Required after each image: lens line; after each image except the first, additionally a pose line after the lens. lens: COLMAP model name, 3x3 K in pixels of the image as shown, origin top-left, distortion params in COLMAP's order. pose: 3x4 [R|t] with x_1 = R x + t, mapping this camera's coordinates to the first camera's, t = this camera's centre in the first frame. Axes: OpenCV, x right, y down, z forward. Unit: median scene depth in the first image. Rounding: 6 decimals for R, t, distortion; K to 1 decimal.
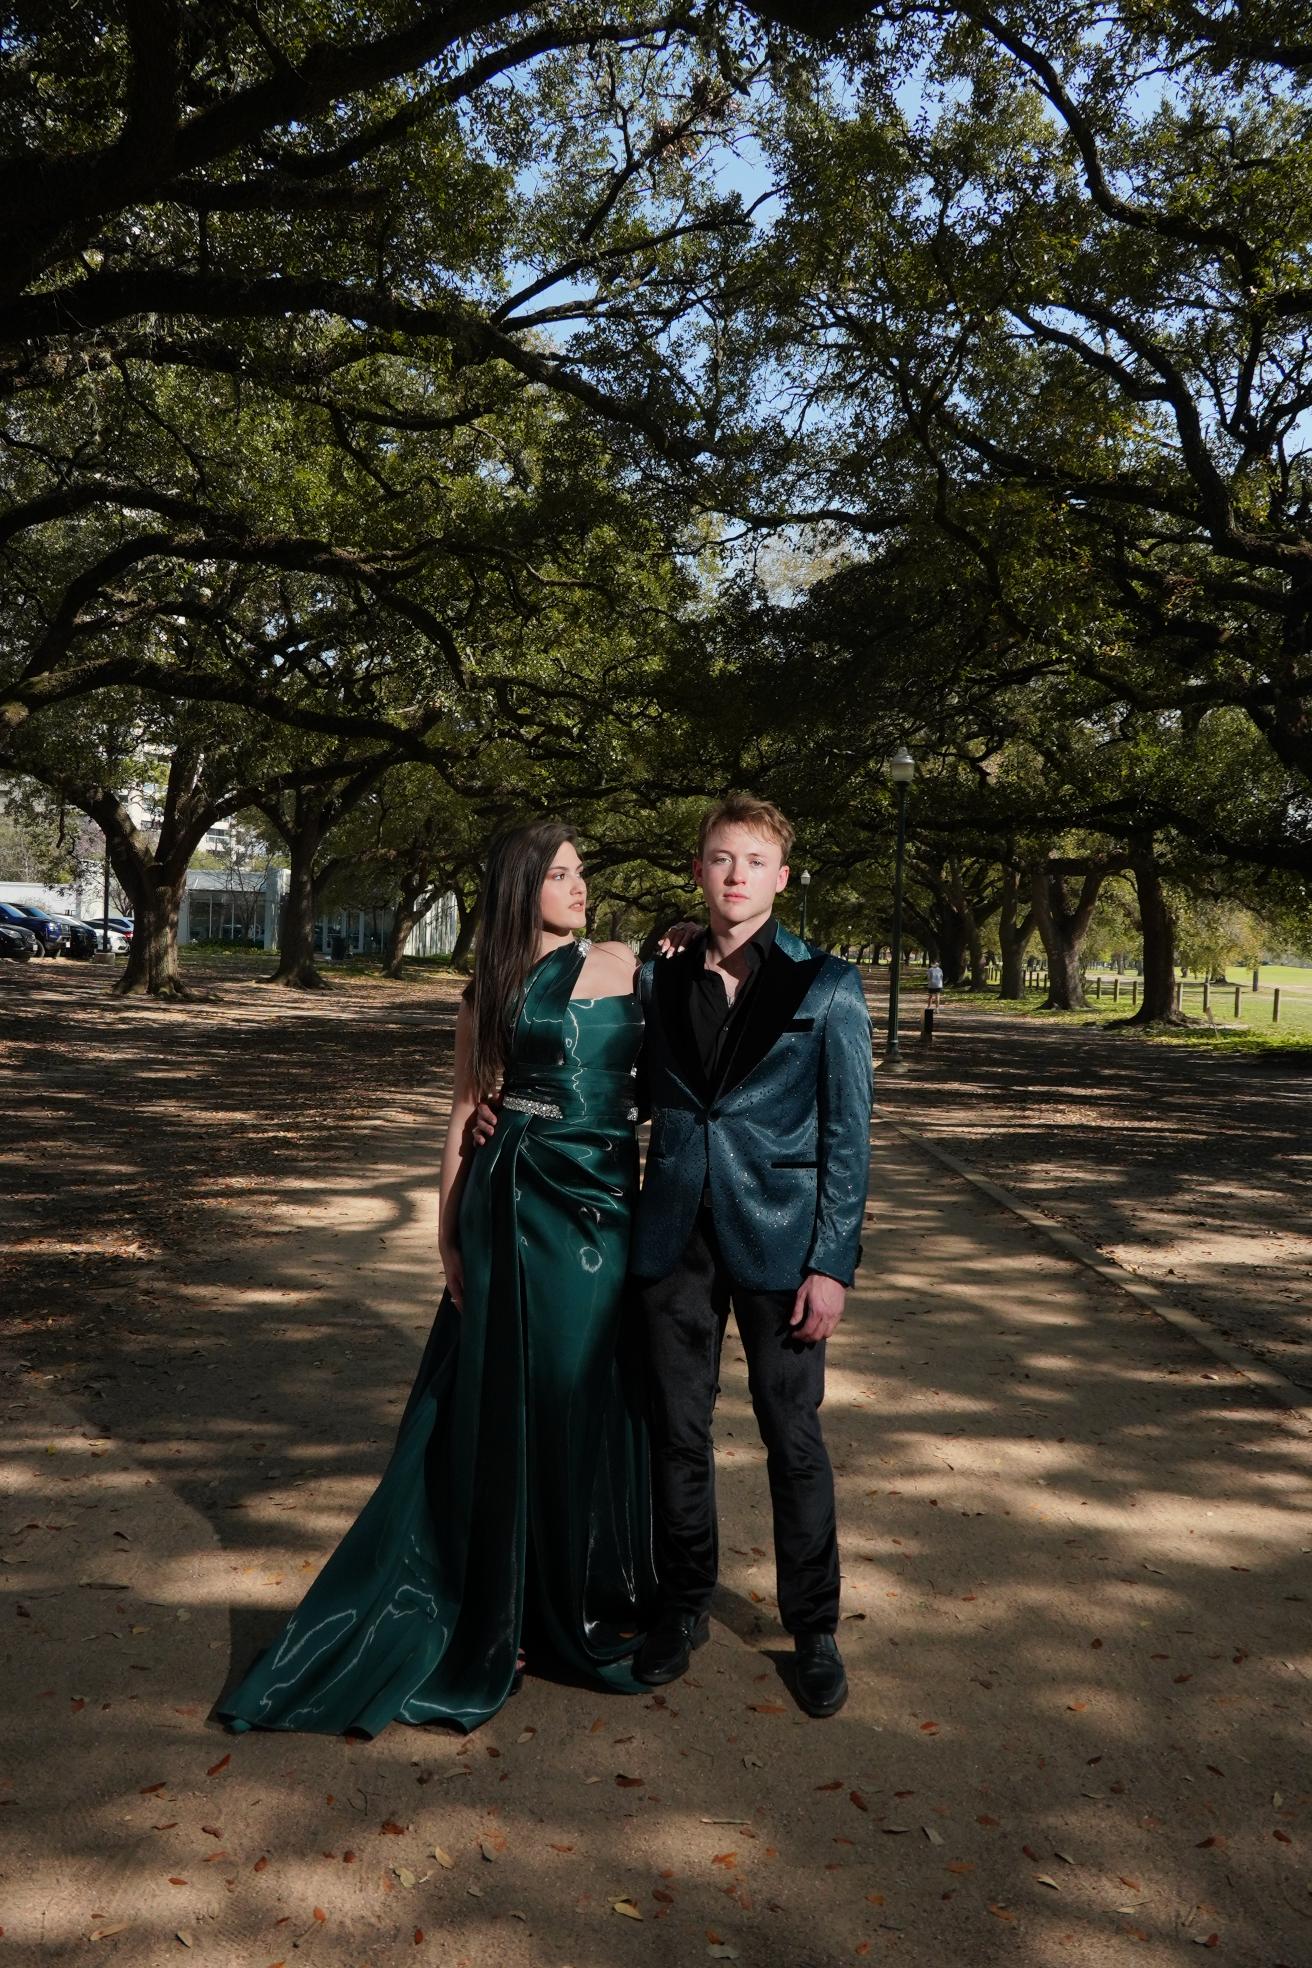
lens RADIAL K [[1674.1, 0, 663.0], [0, 1674.1, 979.2], [0, 0, 1]] dist [0.001322, 0.043551]
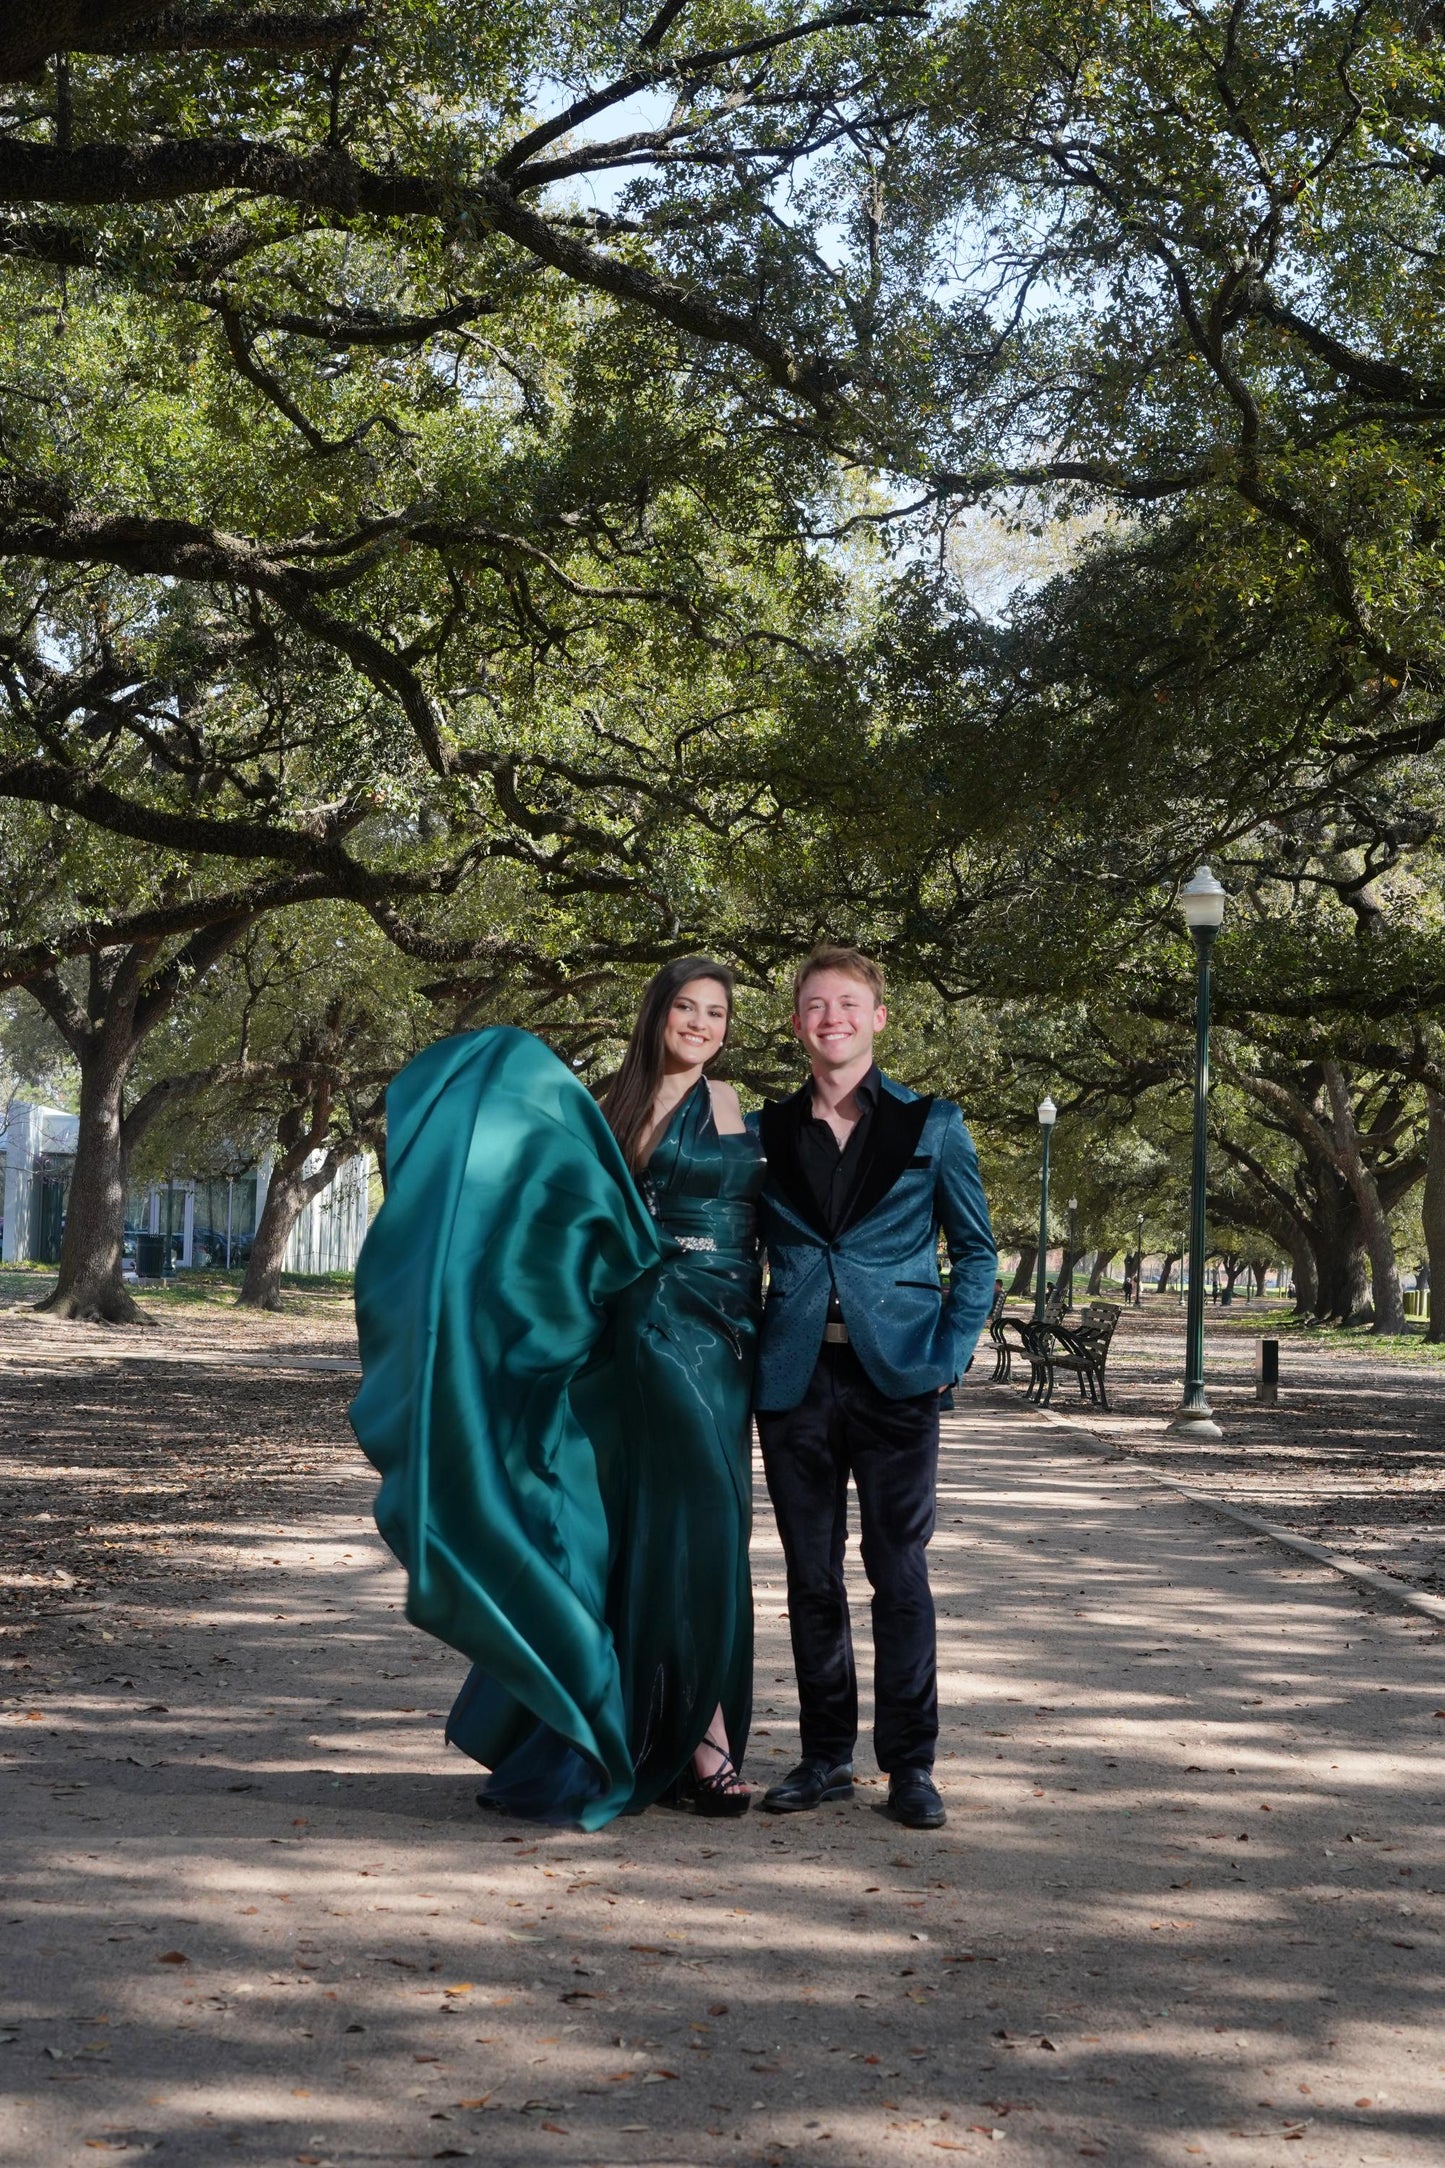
lens RADIAL K [[3346.8, 0, 714.7], [0, 3346.8, 1087.3], [0, 0, 1]] dist [-0.000398, 0.008091]
pose [[0.999843, -0.007126, -0.016200, -0.006009], [0.005949, 0.997419, -0.071556, 0.017709], [0.016668, 0.071448, 0.997305, -0.139483]]
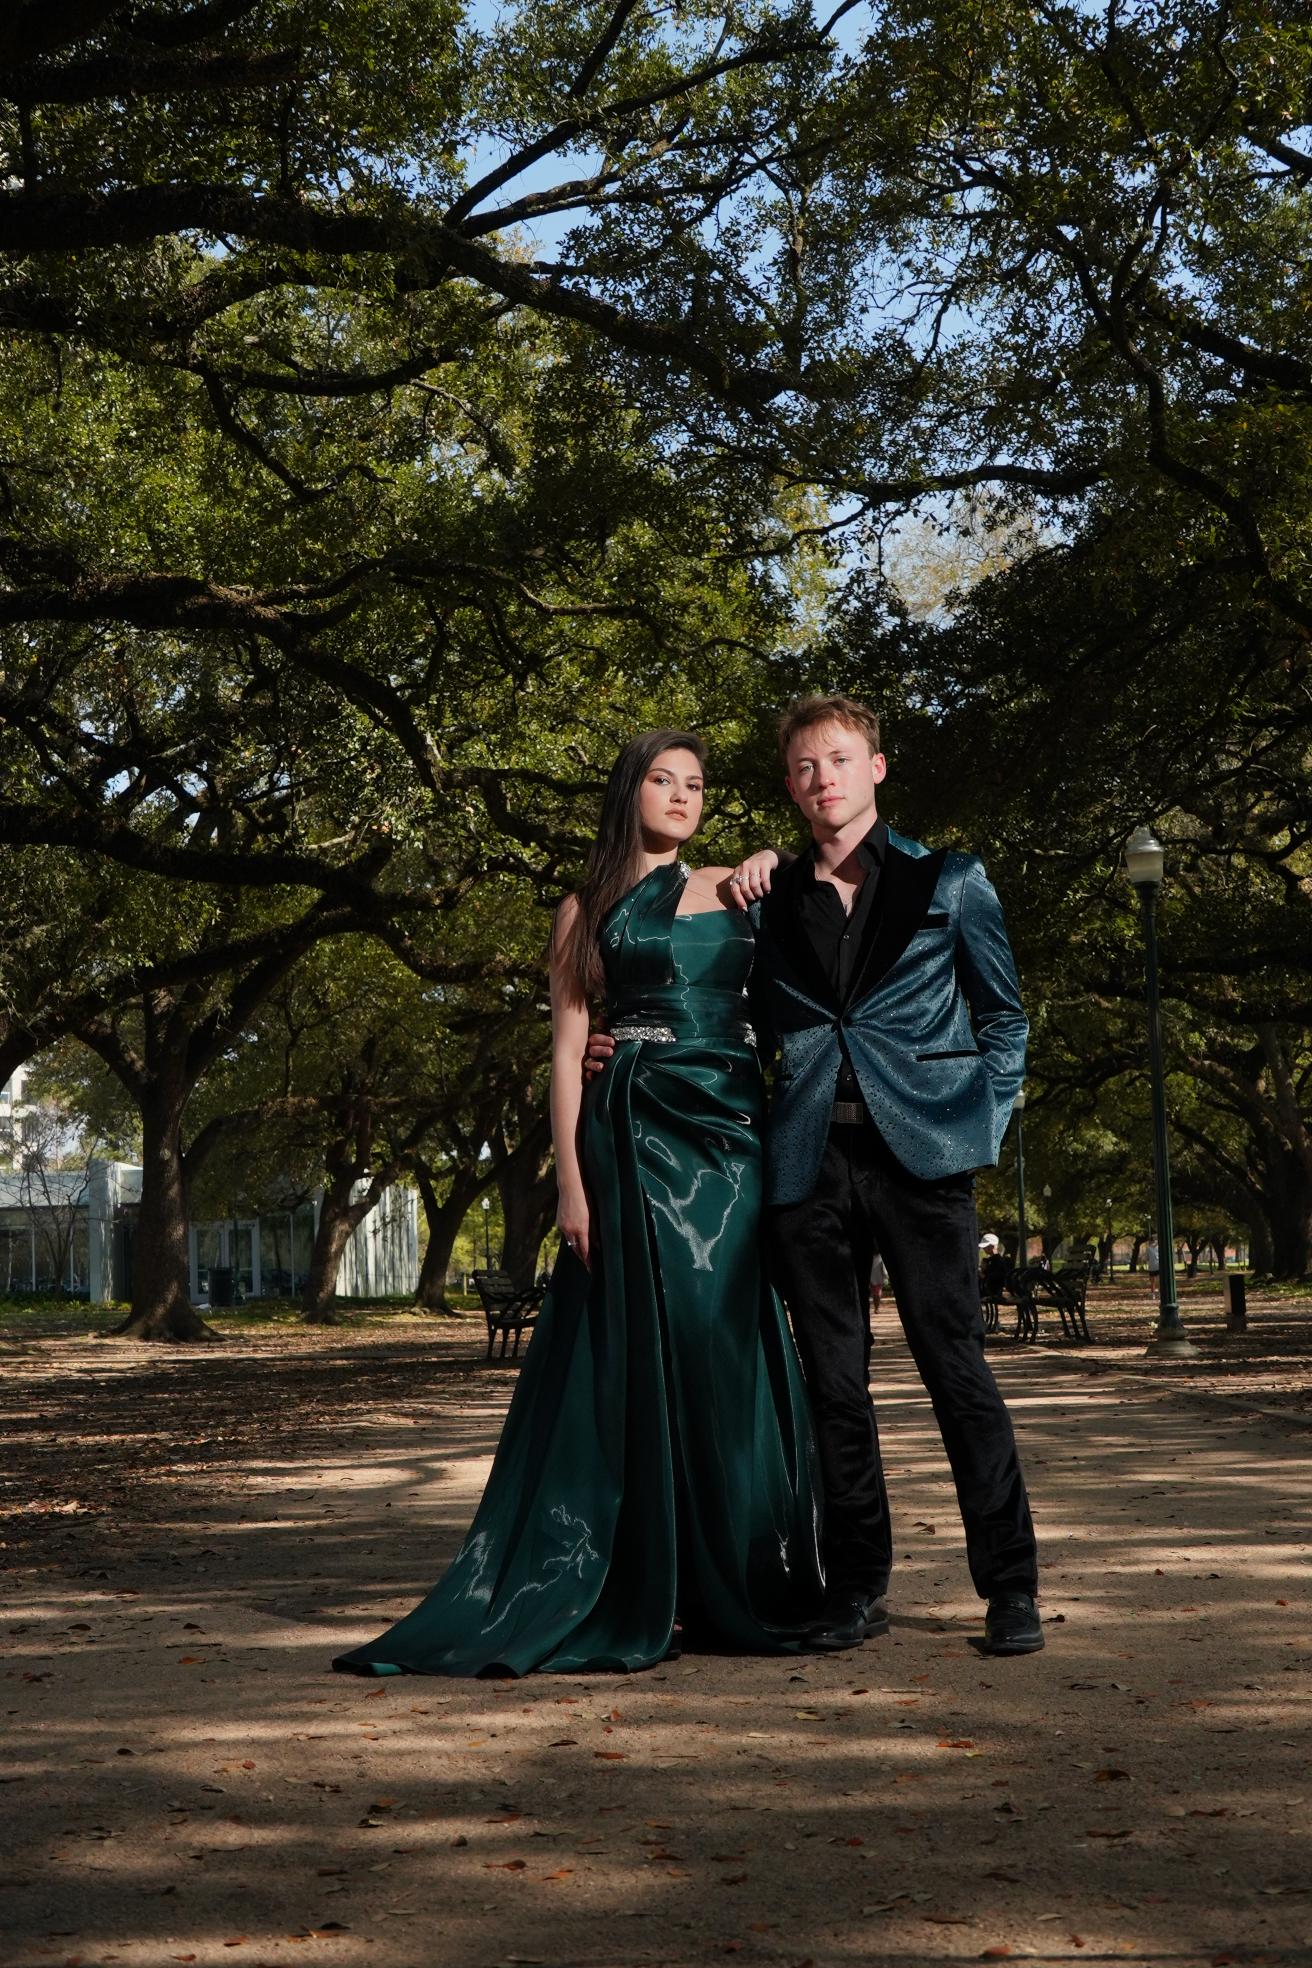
lens RADIAL K [[2969.0, 0, 660.5], [0, 2969.0, 988.9], [0, 0, 1]] dist [0.036975, 0.008299]
pose [[0.996597, -0.075272, -0.033605, -0.001783], [0.070922, 0.990729, -0.115867, 0.035065], [0.042015, 0.113089, 0.992696, -0.092045]]
